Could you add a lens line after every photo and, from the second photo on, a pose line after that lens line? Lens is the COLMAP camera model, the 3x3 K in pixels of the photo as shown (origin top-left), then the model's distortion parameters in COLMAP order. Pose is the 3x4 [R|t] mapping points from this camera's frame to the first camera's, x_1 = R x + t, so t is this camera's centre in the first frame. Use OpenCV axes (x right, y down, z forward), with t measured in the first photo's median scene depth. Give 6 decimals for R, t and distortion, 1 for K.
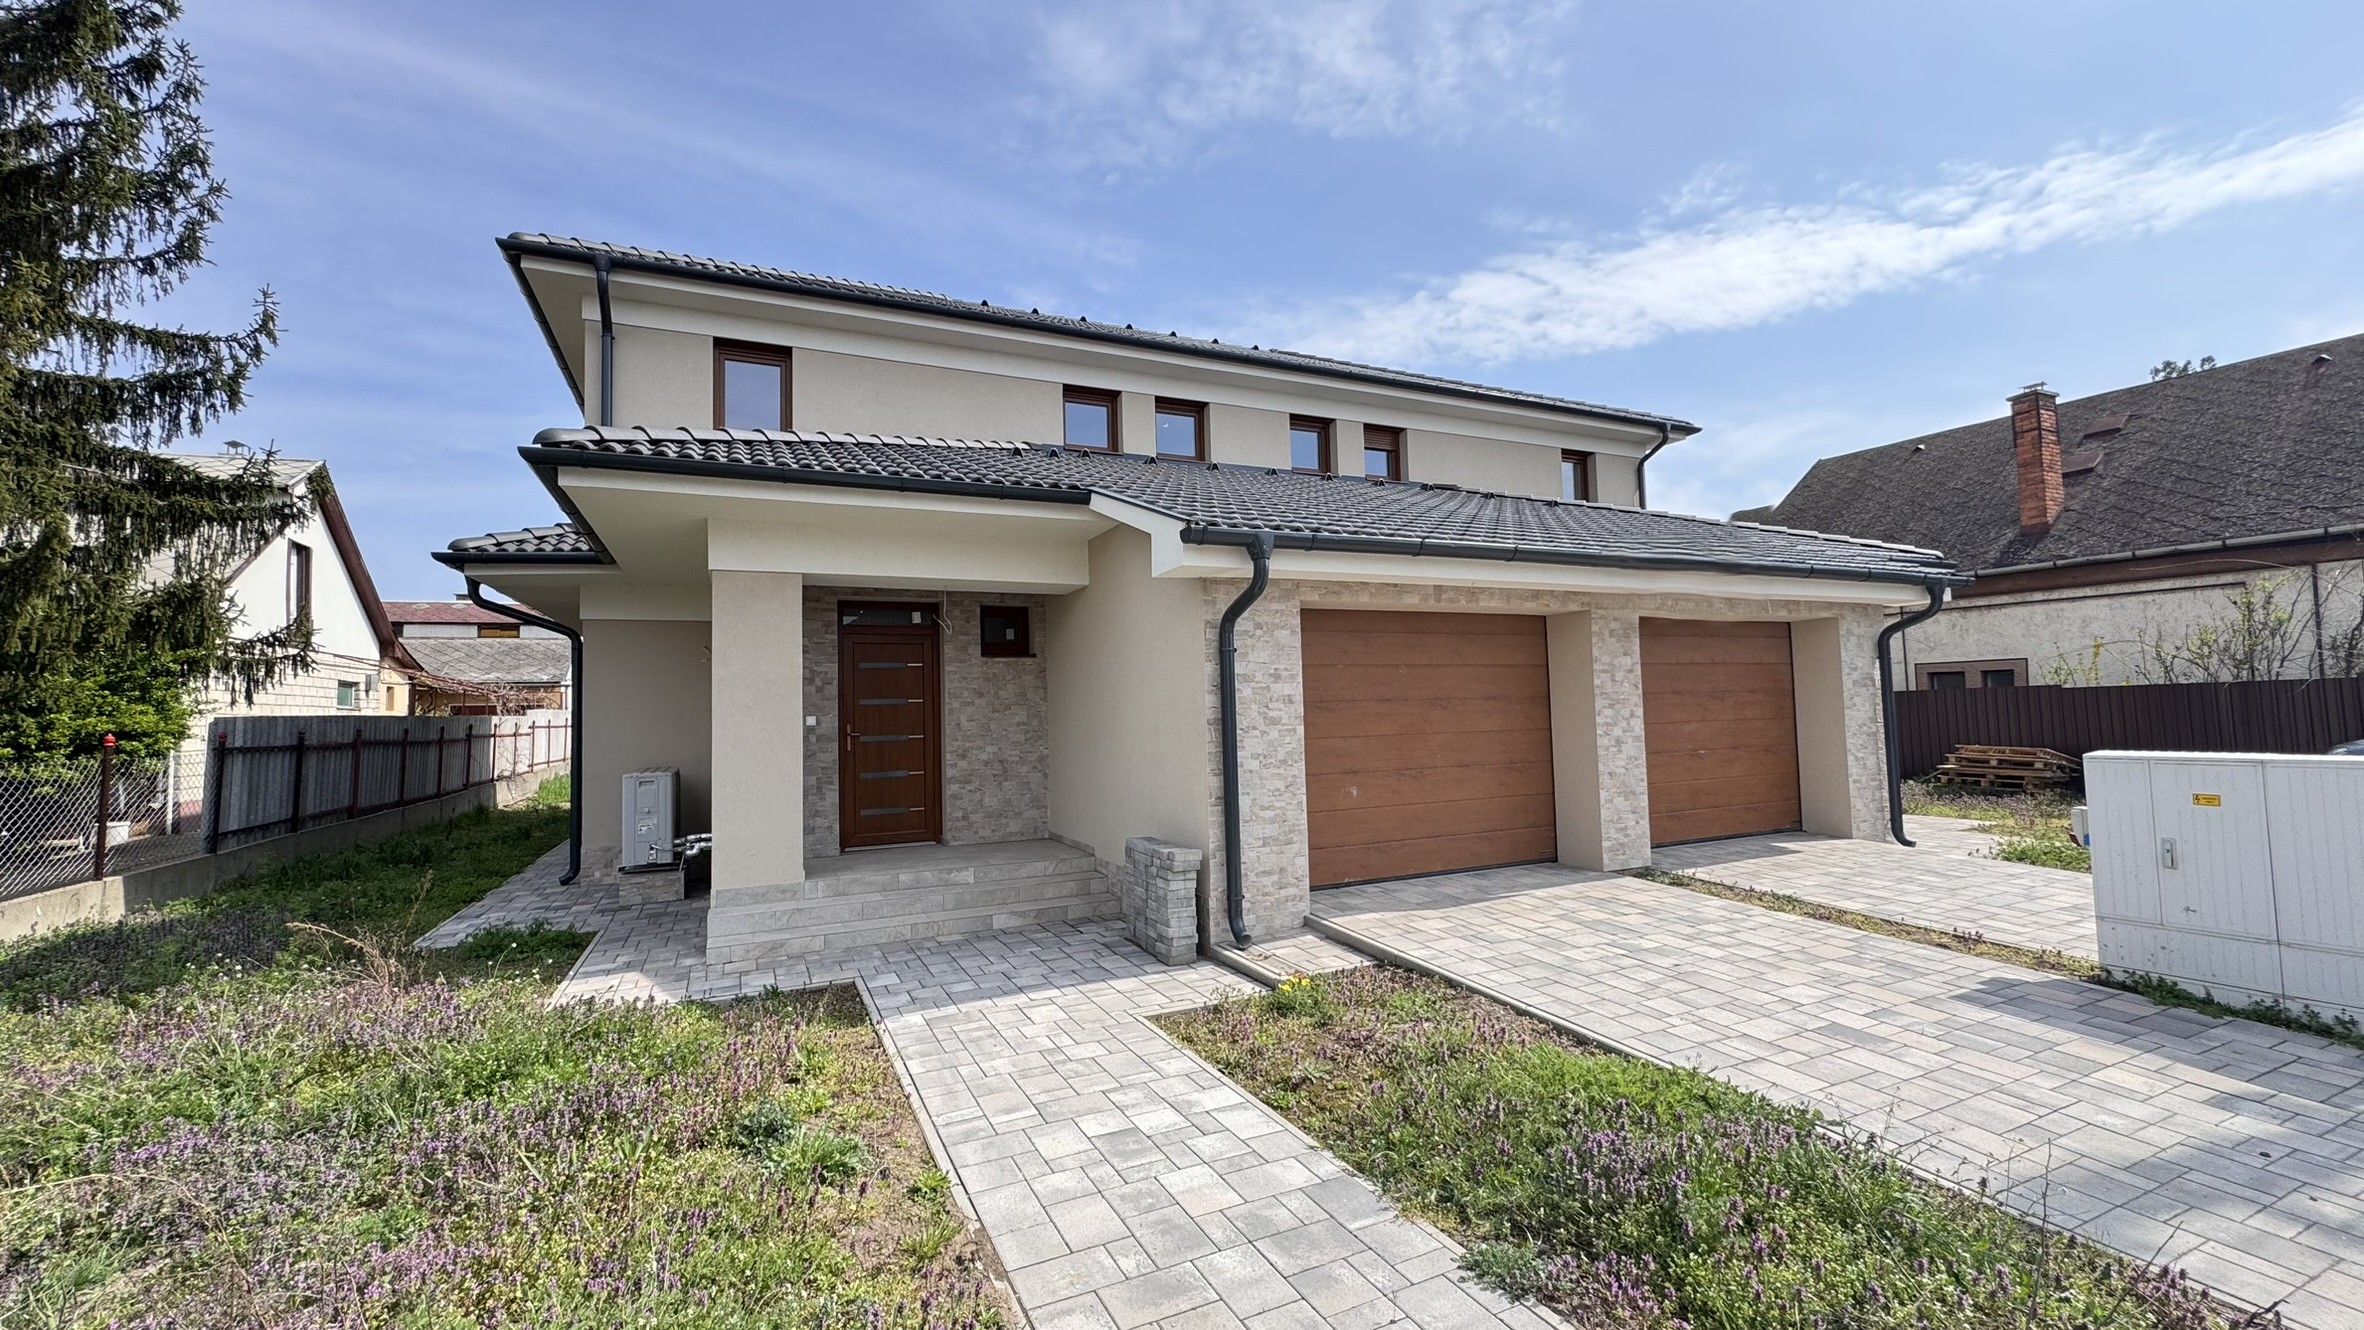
lens RADIAL K [[941.3, 0, 1178.1], [0, 941.3, 657.4], [0, 0, 1]] dist [-0.004381, 0.001248]
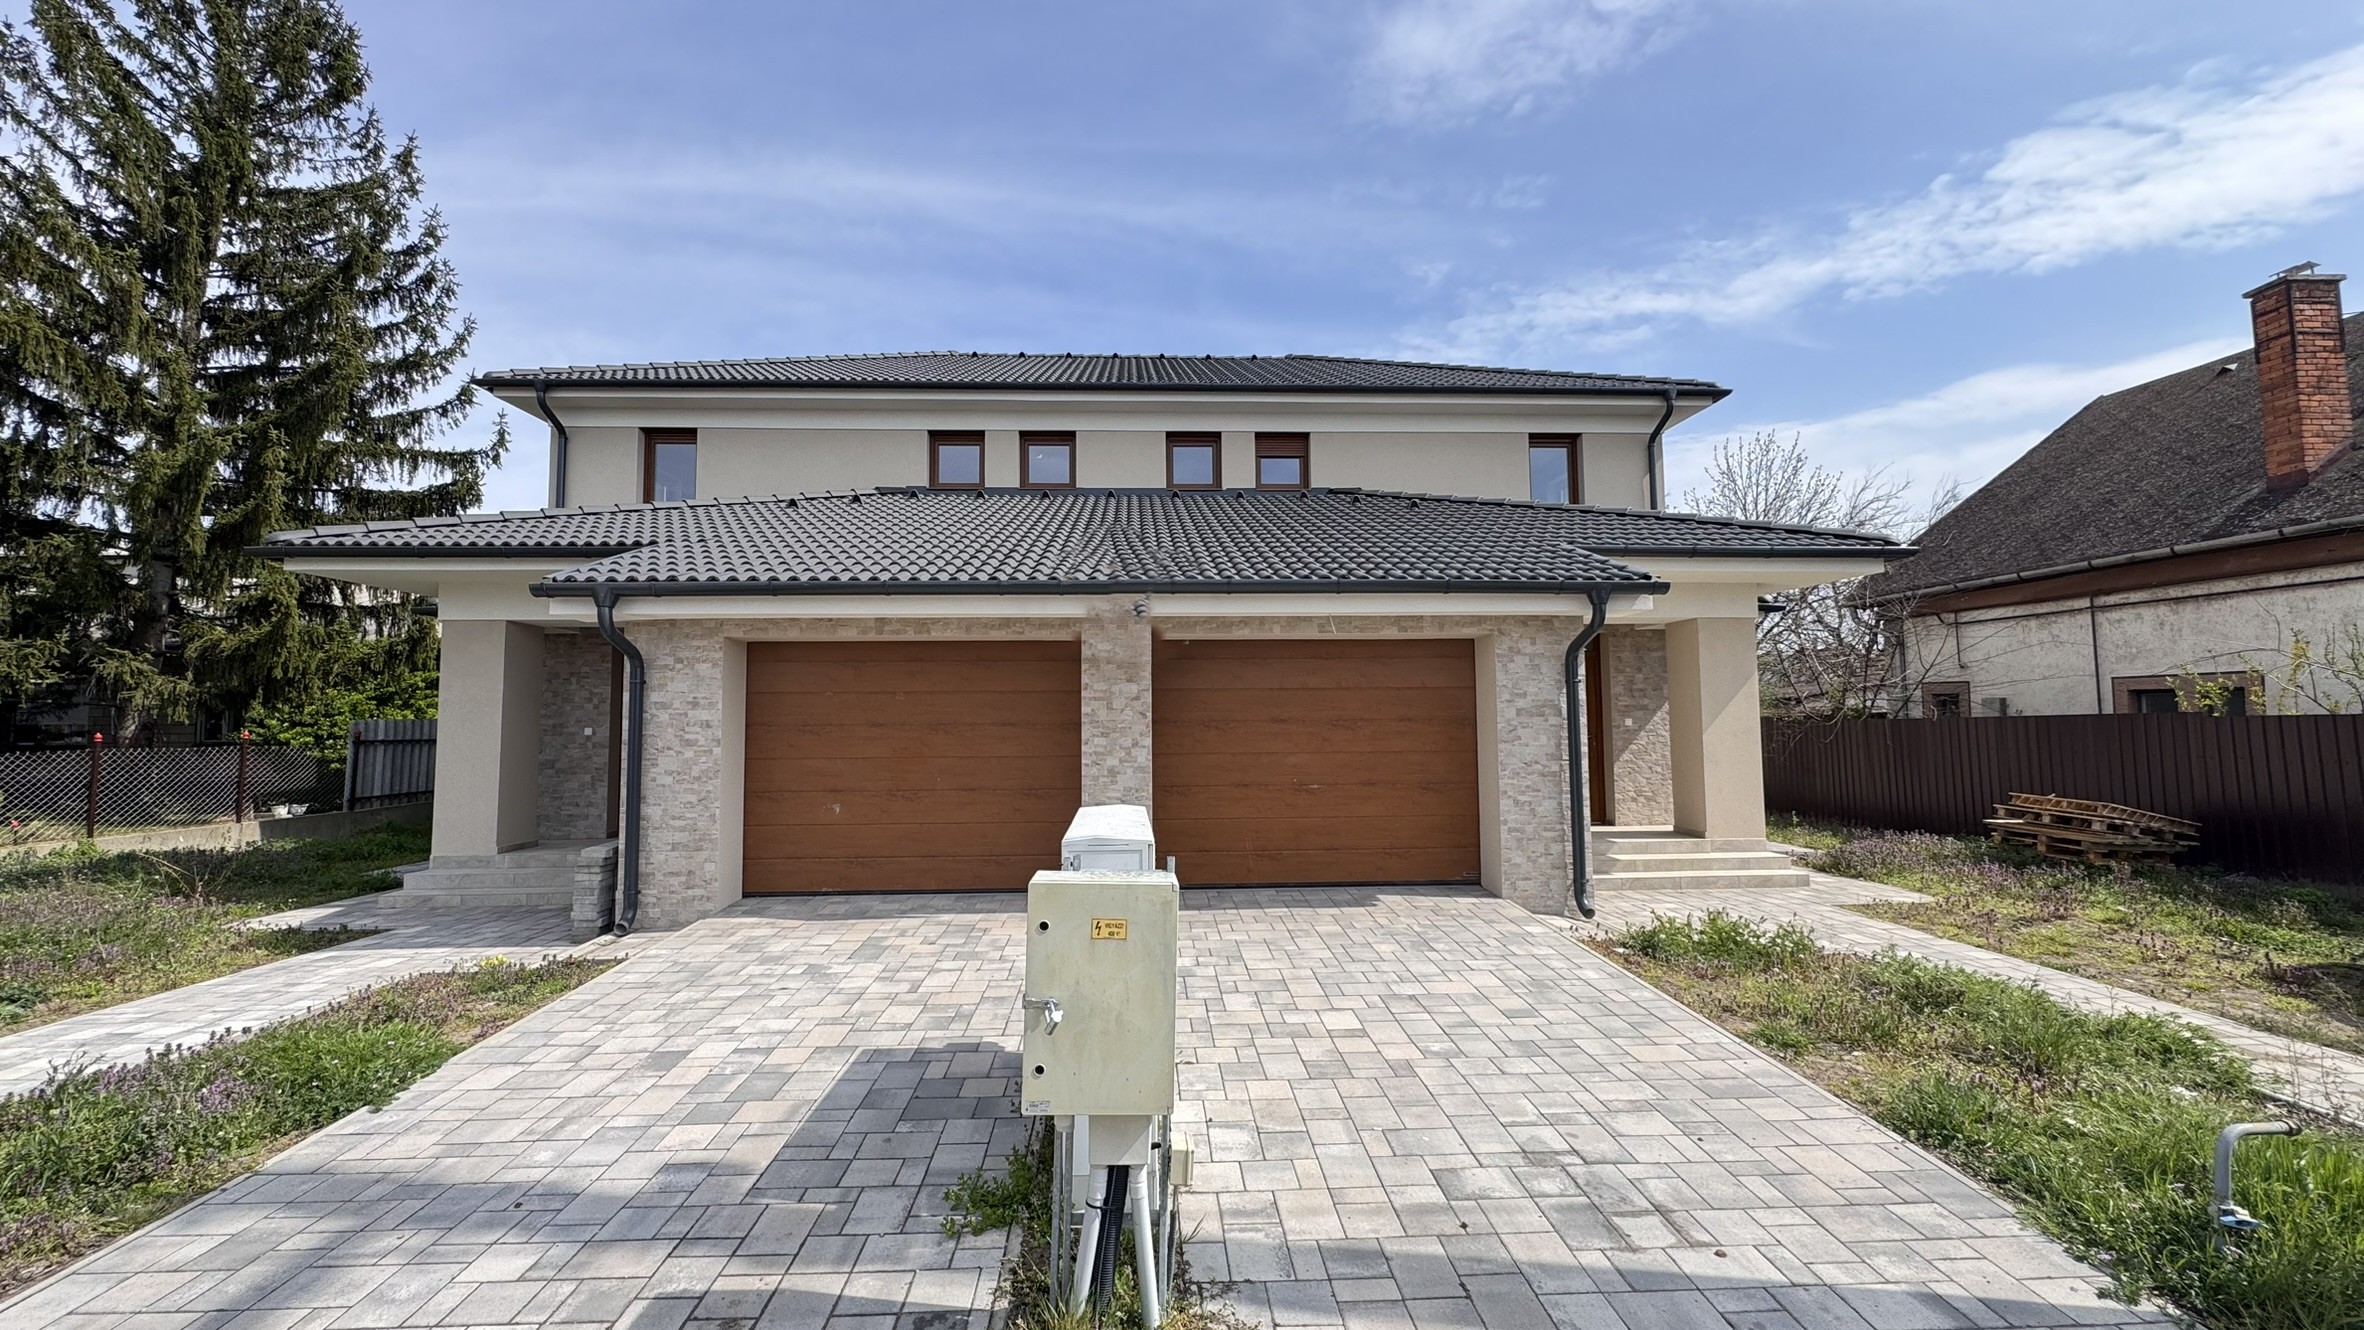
lens RADIAL K [[941.3, 0, 1146.0], [0, 941.3, 638.1], [0, 0, 1]] dist [-0.004381, 0.001248]
pose [[0.923298, -0.016369, -0.383735, 0.741757], [0.006862, 0.999635, -0.026132, -0.018712], [0.384023, 0.021494, 0.923073, 0.101804]]
